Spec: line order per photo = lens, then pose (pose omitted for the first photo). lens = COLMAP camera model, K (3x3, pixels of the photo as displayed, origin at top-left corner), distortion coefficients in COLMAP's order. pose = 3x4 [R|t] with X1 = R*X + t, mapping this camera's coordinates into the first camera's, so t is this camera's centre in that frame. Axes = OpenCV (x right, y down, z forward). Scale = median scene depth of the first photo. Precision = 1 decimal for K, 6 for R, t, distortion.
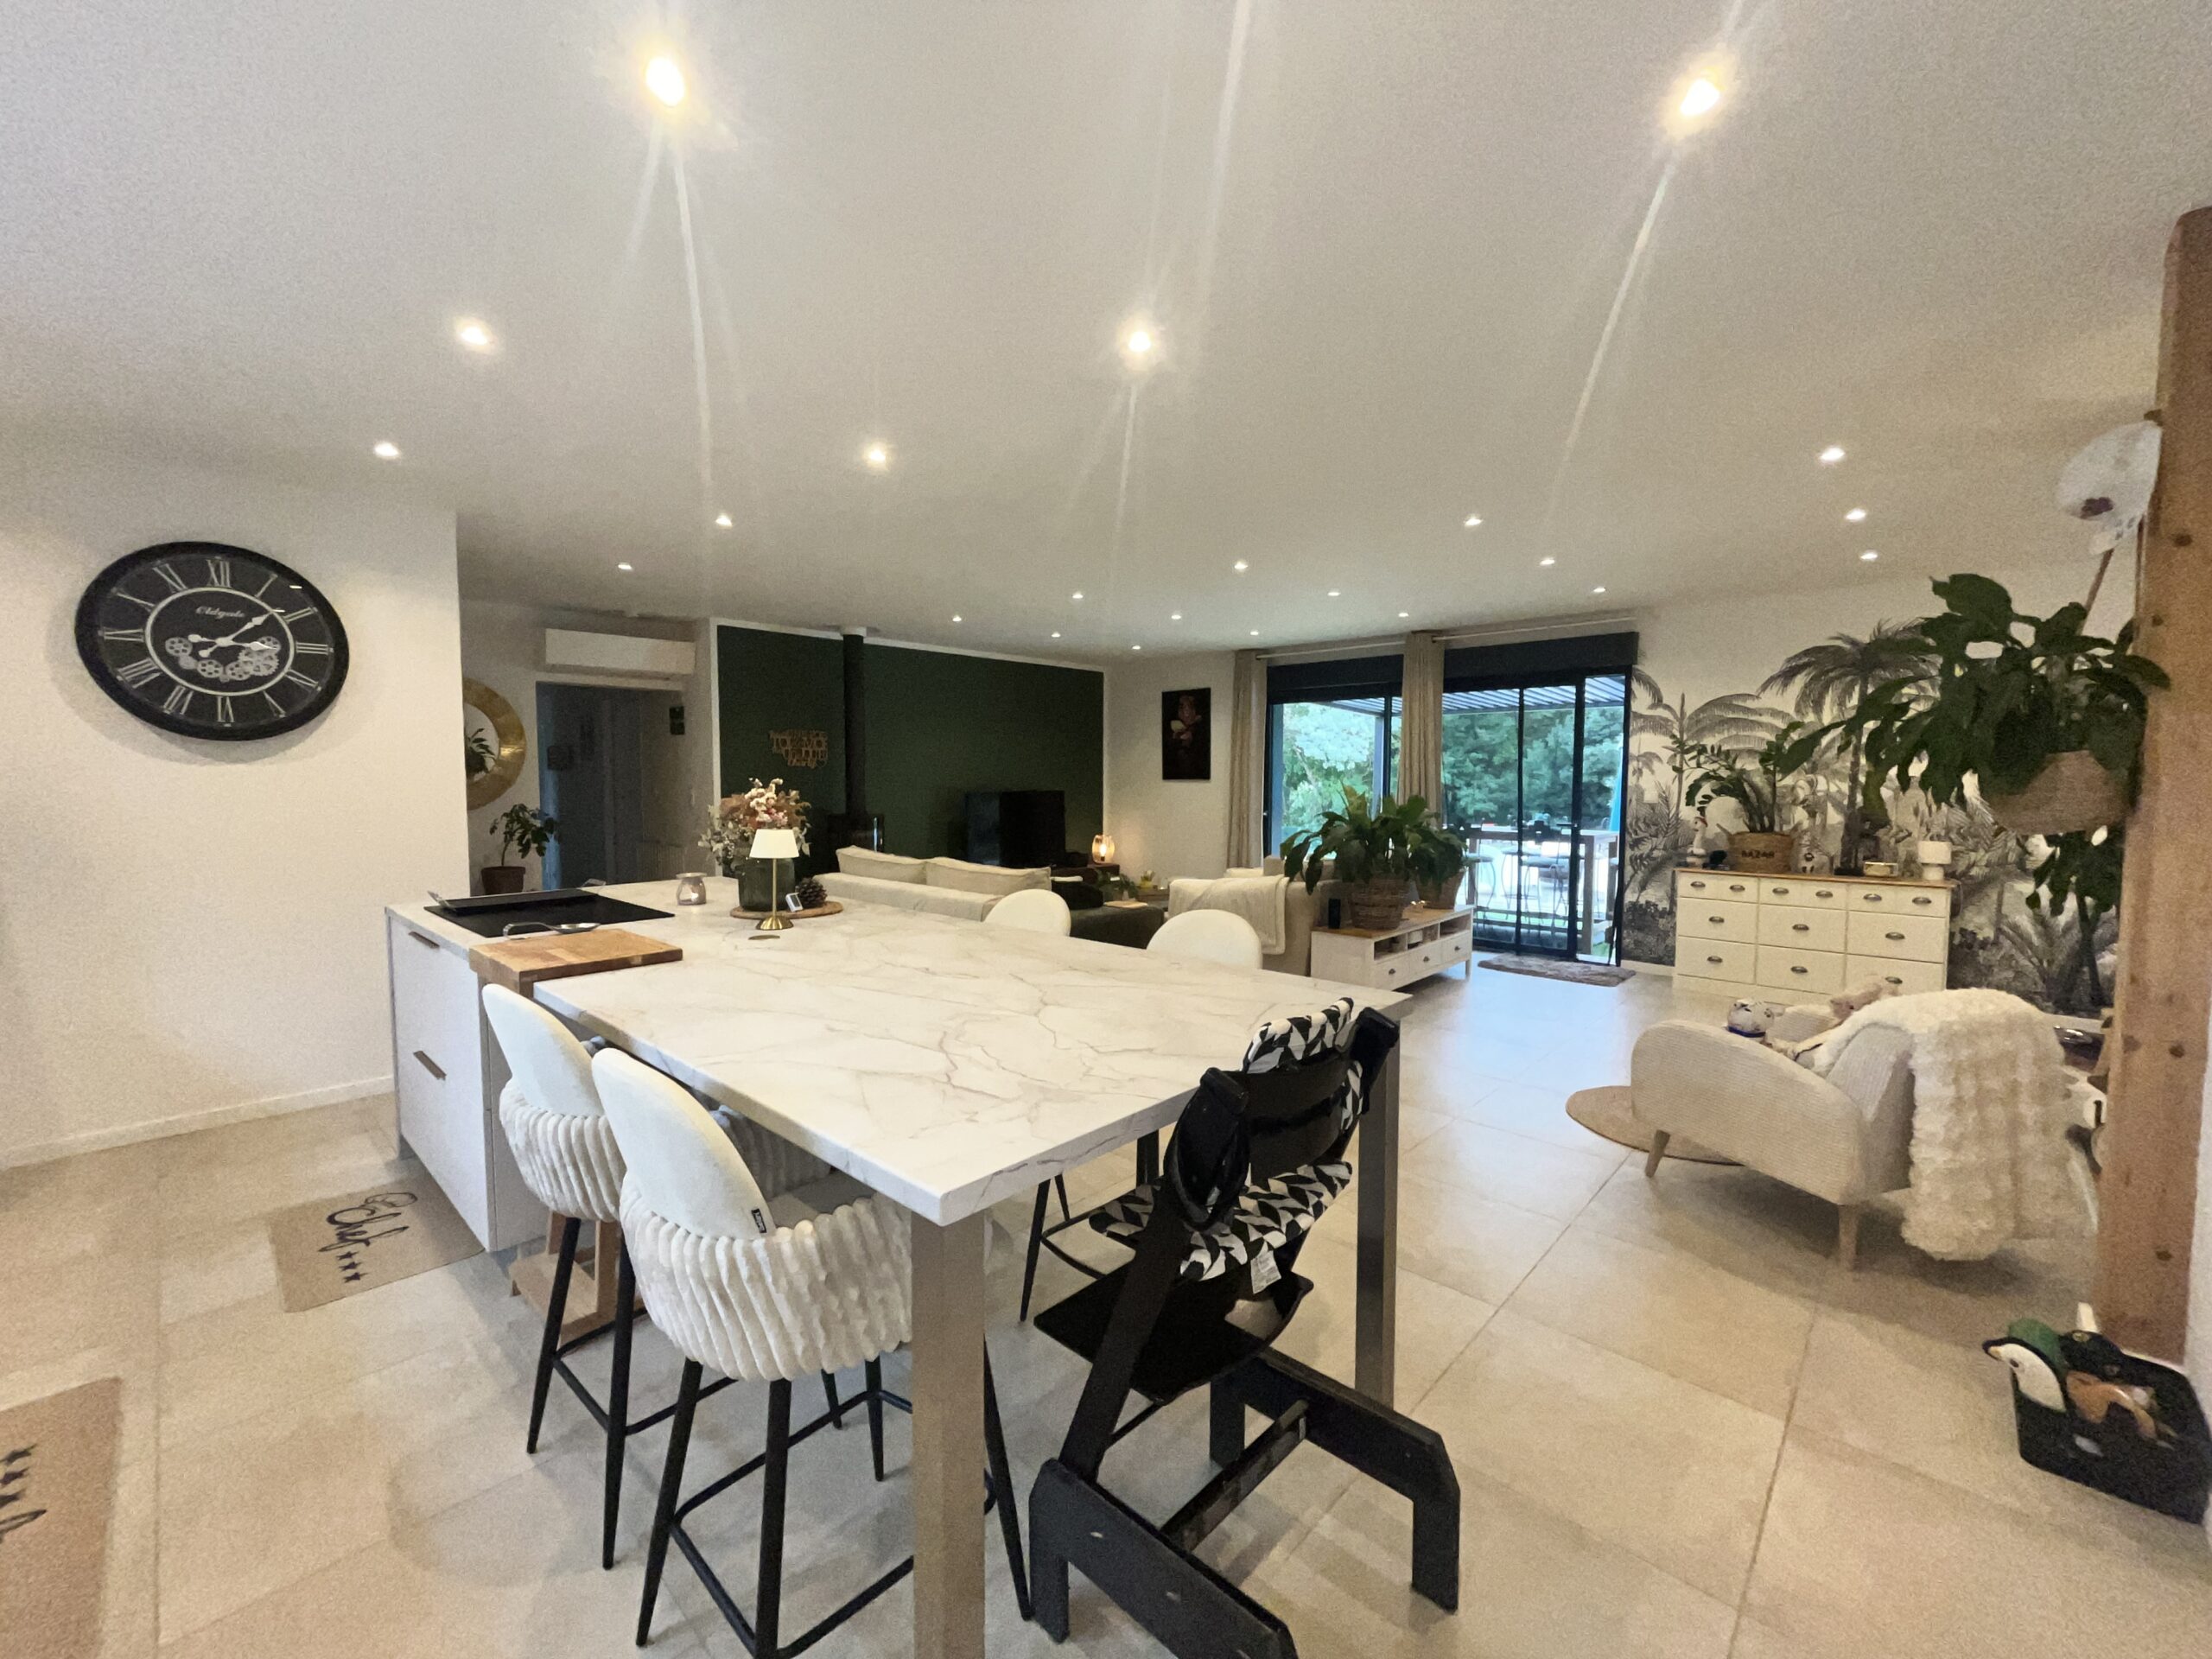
lens RADIAL K [[896.1, 0, 1119.6], [0, 896.1, 827.0], [0, 0, 1]] dist [-0.004048, -0.000513]
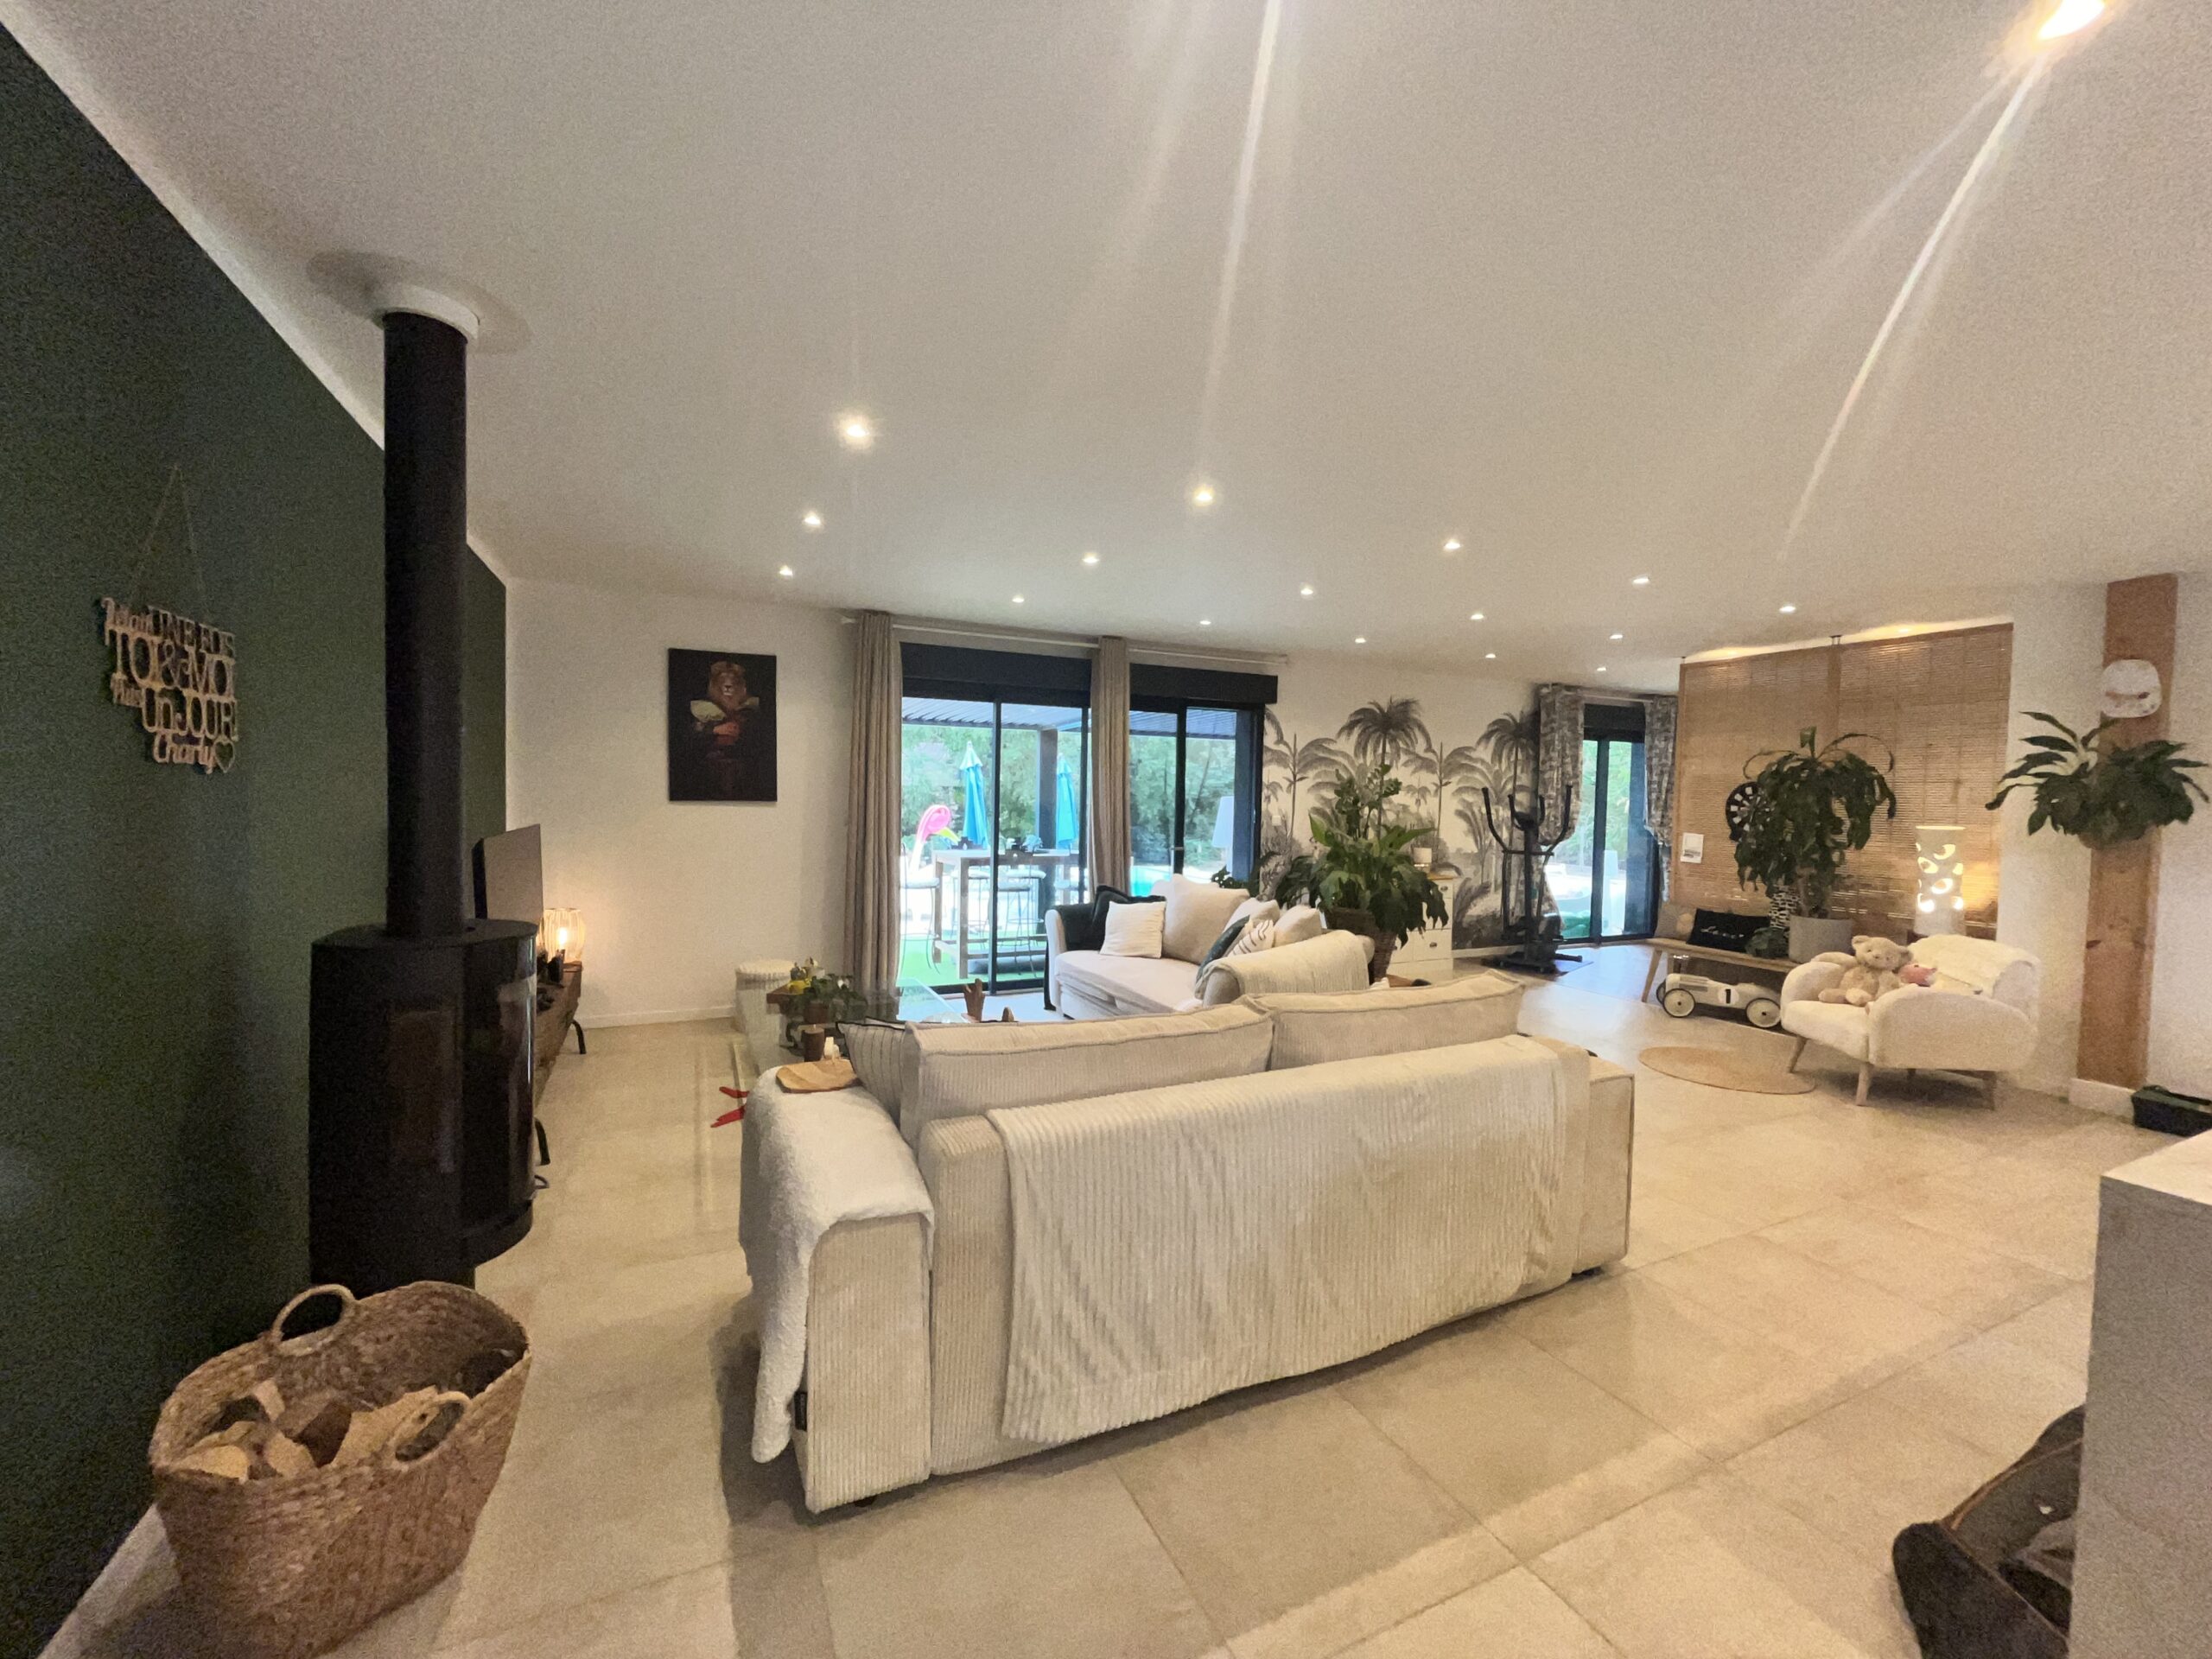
lens RADIAL K [[896.1, 0, 1111.2], [0, 896.1, 829.0], [0, 0, 1]] dist [-0.004048, -0.000513]
pose [[0.359678, -0.031748, 0.932536, -0.557448], [0.036119, 0.999146, 0.020084, -0.053410], [-0.932377, 0.026458, 0.360518, 0.776839]]
